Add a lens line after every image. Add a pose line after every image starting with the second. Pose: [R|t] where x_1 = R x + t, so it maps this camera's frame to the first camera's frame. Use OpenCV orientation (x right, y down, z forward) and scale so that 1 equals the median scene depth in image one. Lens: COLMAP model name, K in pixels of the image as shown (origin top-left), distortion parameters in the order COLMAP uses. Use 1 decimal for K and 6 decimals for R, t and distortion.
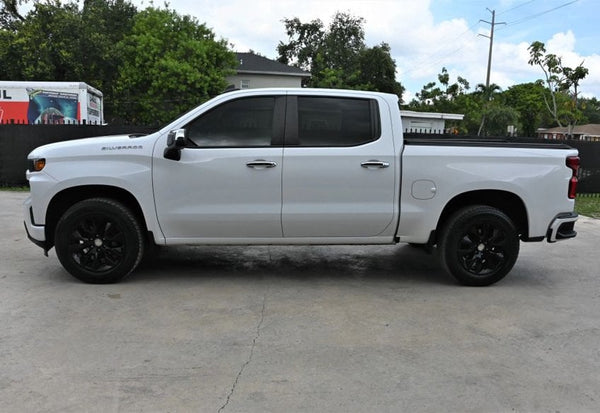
lens RADIAL K [[463.8, 0, 300.0], [0, 463.8, 206.5], [0, 0, 1]] dist [-0.084336, 0.007078]
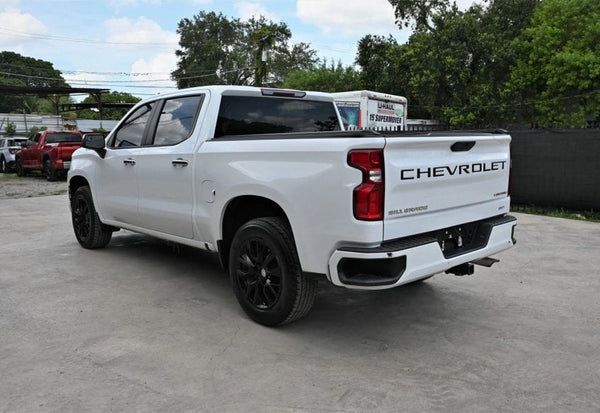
lens RADIAL K [[514.6, 0, 300.0], [0, 514.6, 206.5], [0, 0, 1]] dist [-0.050749, 0.016856]
pose [[0.618540, 0.076345, -0.782036, 0.152433], [-0.103791, 0.994486, 0.014993, -0.005338], [0.778868, 0.071895, 0.623053, 0.071374]]
